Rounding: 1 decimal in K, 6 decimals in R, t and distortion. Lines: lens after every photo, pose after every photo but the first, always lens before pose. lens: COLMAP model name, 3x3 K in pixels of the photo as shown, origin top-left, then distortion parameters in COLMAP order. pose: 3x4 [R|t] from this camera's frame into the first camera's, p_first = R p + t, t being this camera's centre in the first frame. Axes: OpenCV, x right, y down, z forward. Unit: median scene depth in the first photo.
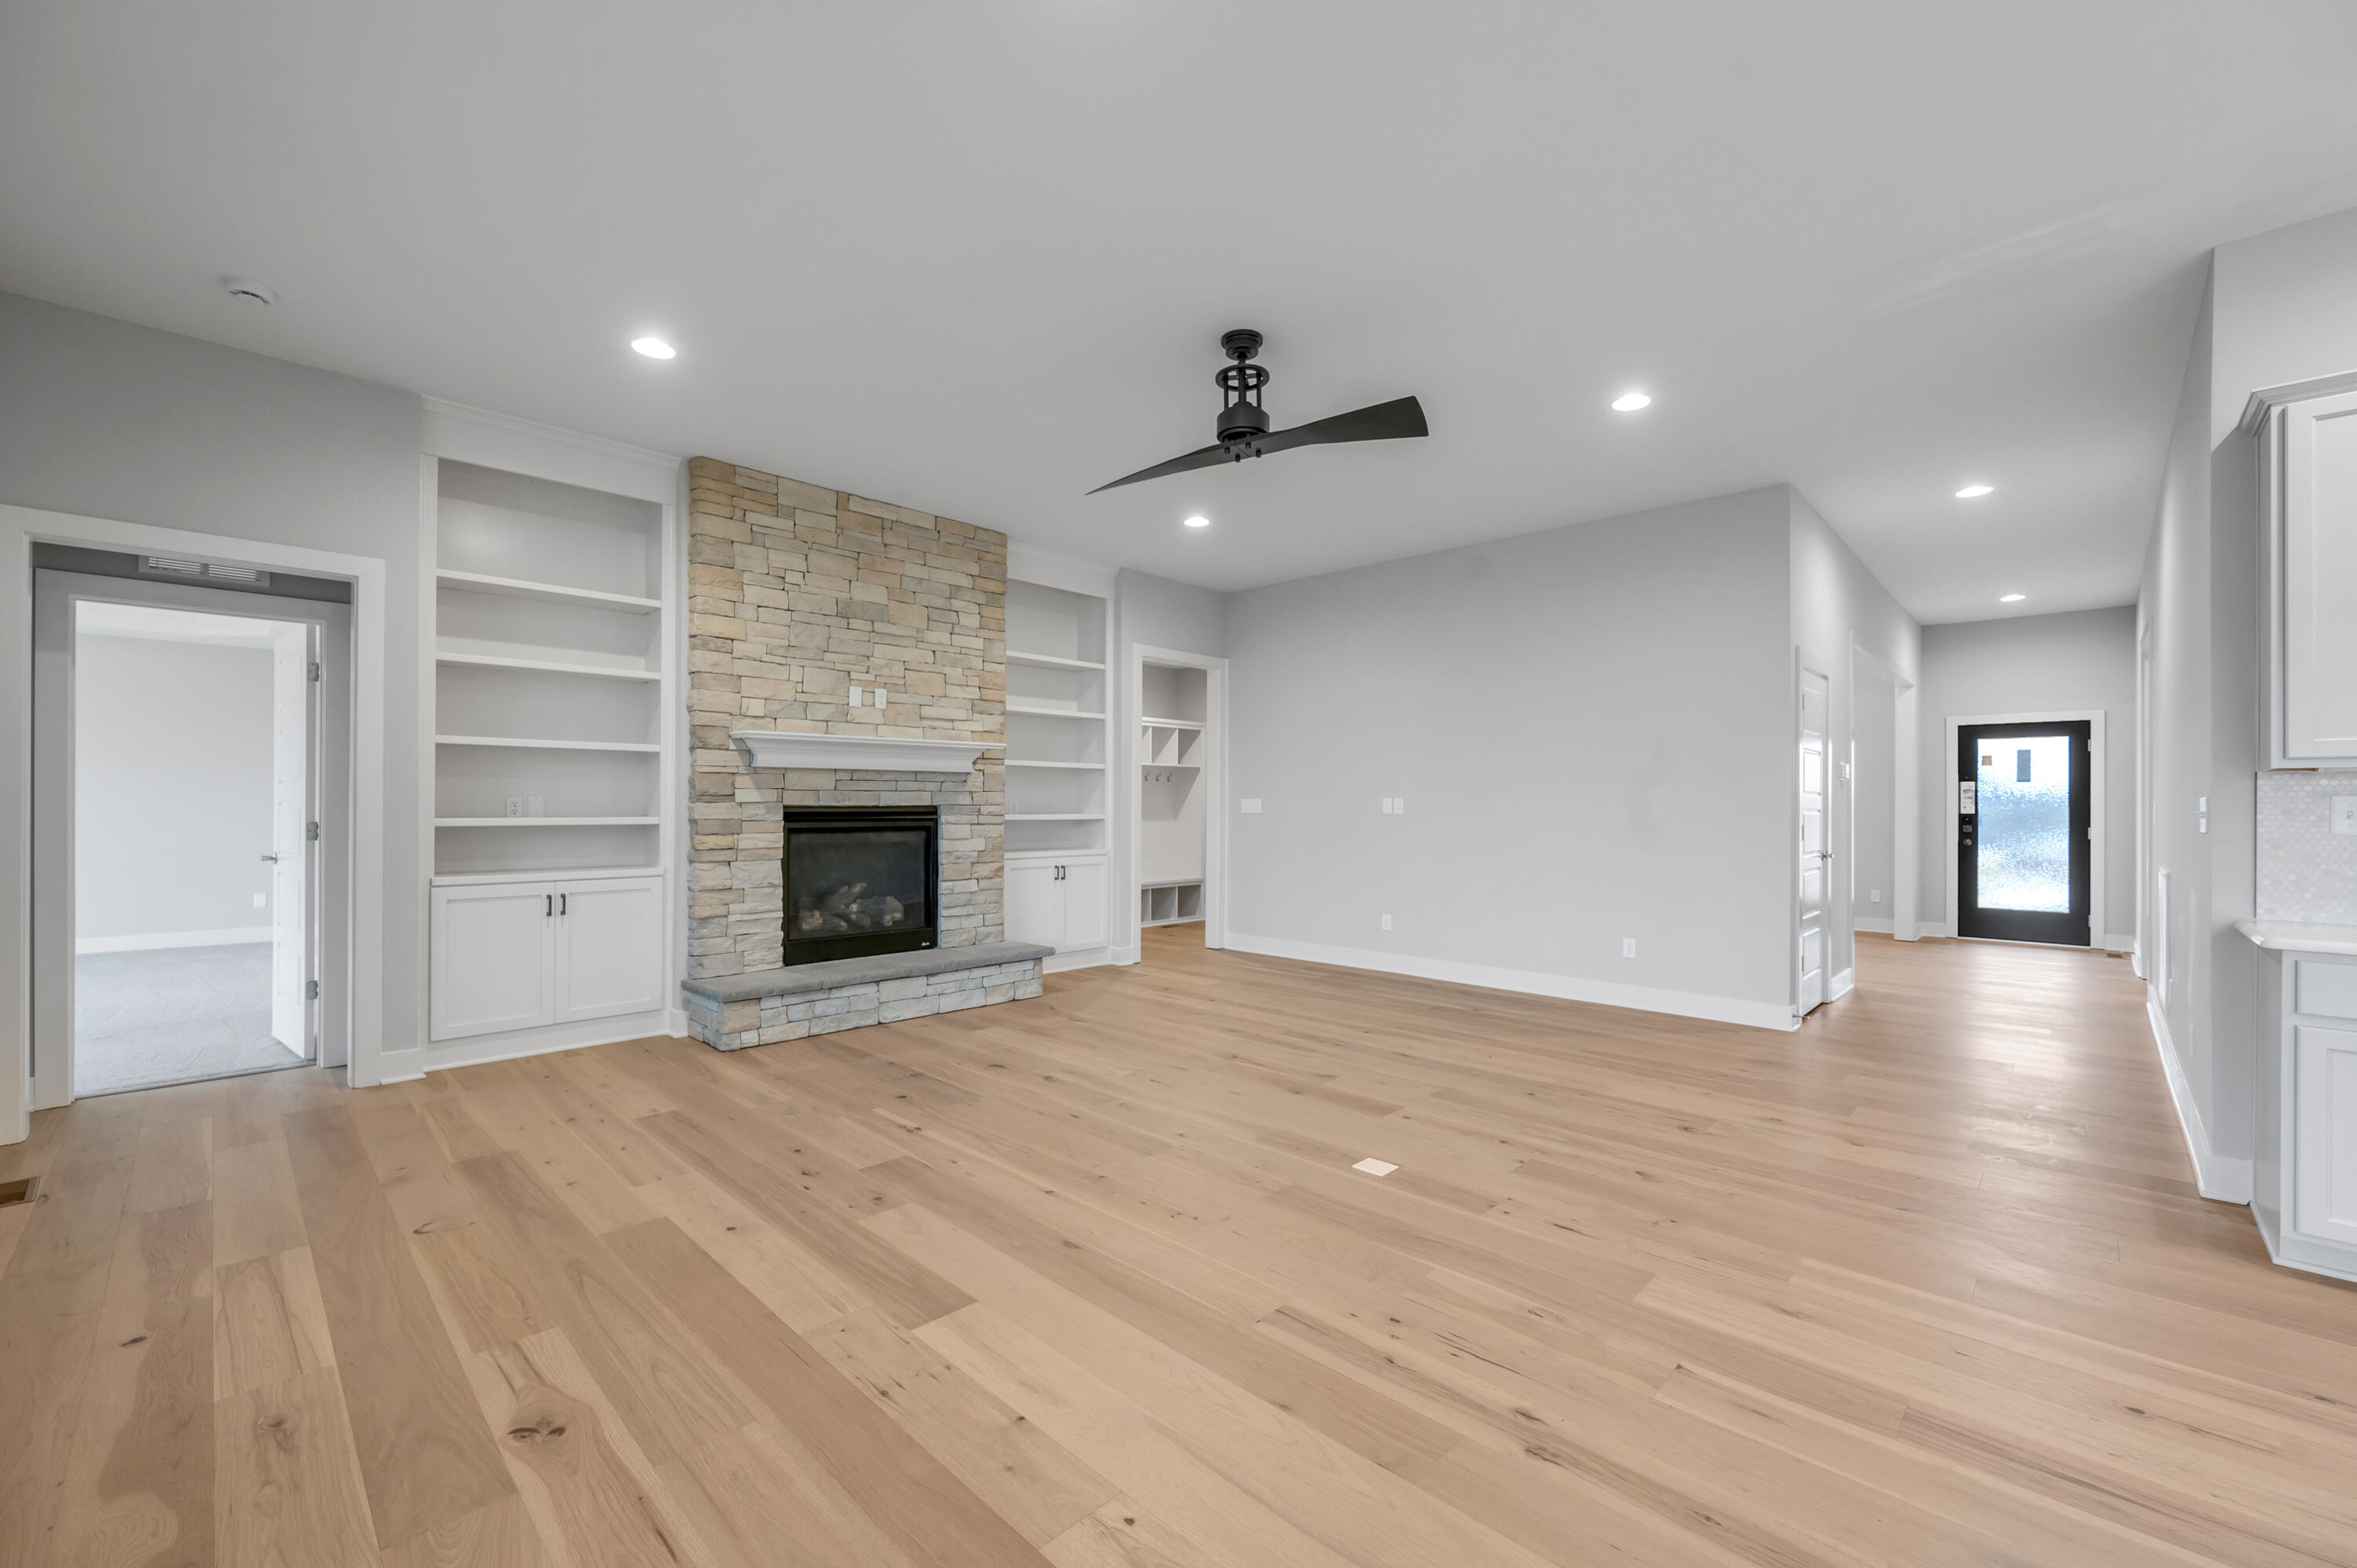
lens RADIAL K [[957.6, 0, 1180.9], [0, 957.6, 796.4], [0, 0, 1]] dist [-0.004881, 0.000064]
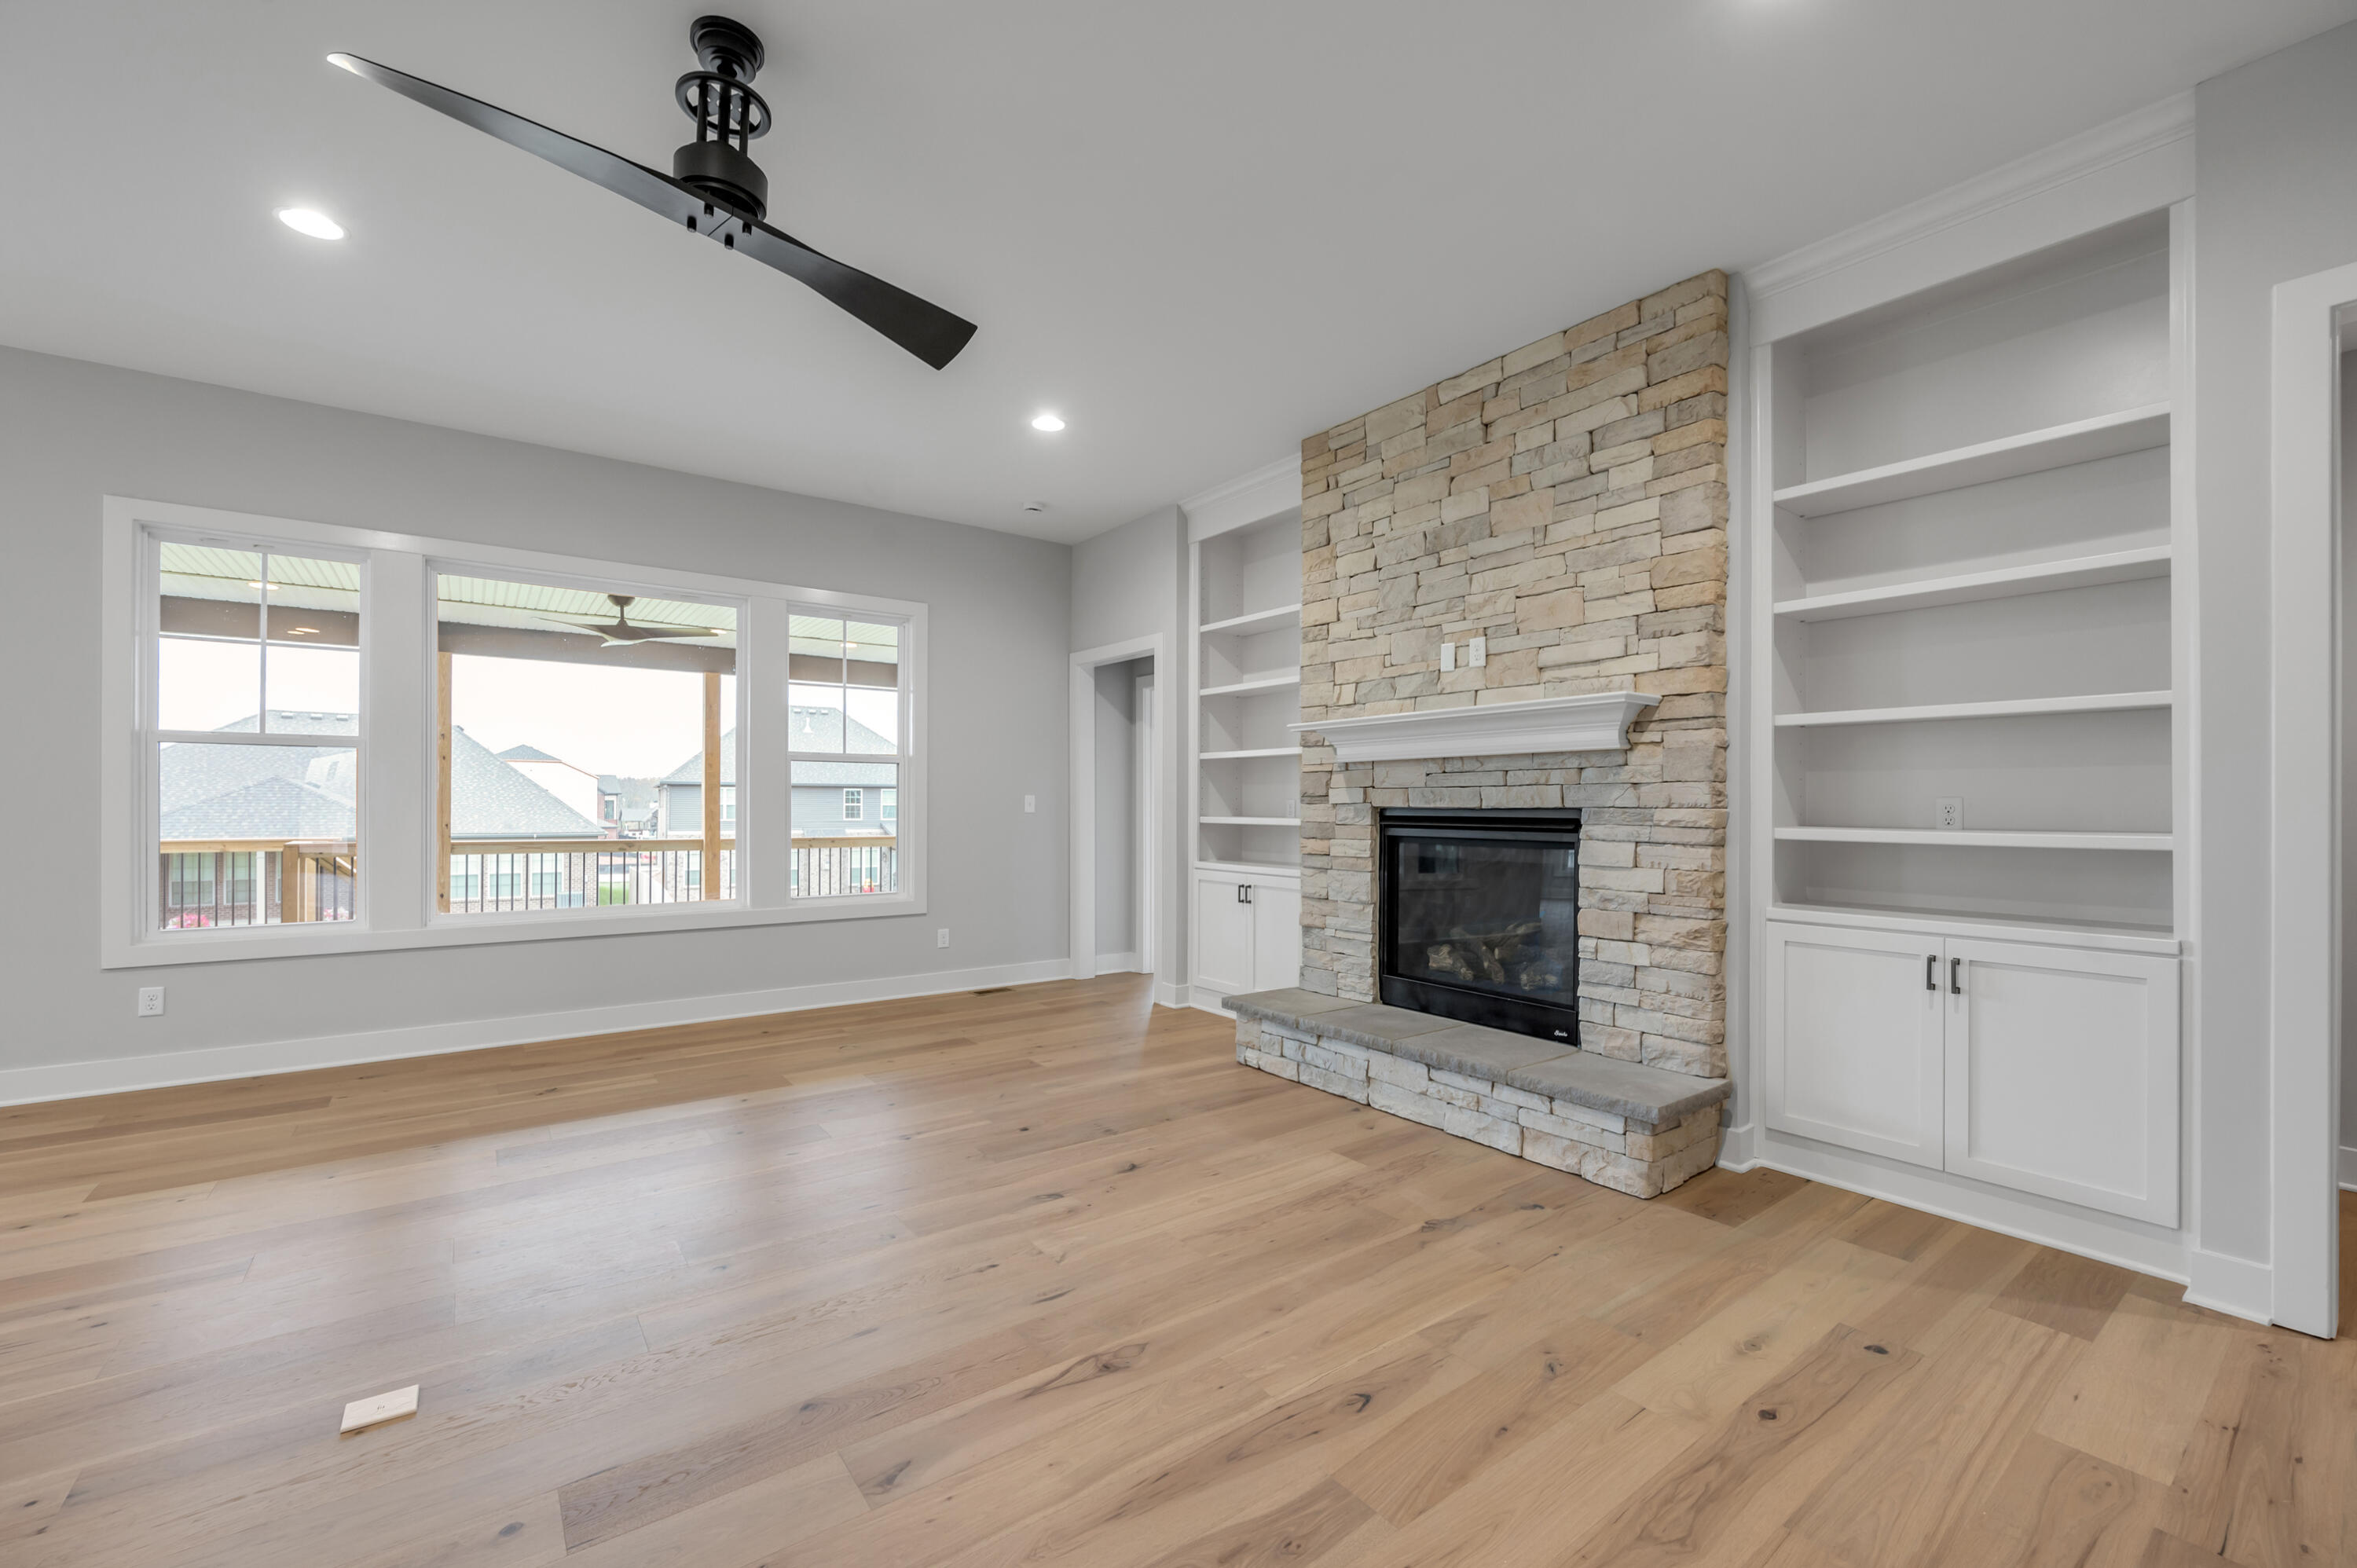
lens RADIAL K [[957.6, 0, 1163.4], [0, 957.6, 798.5], [0, 0, 1]] dist [-0.004881, 0.000064]
pose [[-0.169352, -0.011908, -0.985484, 0.416204], [0.002224, 0.999920, -0.012464, 0.011521], [0.985553, -0.004302, -0.169312, 0.930272]]
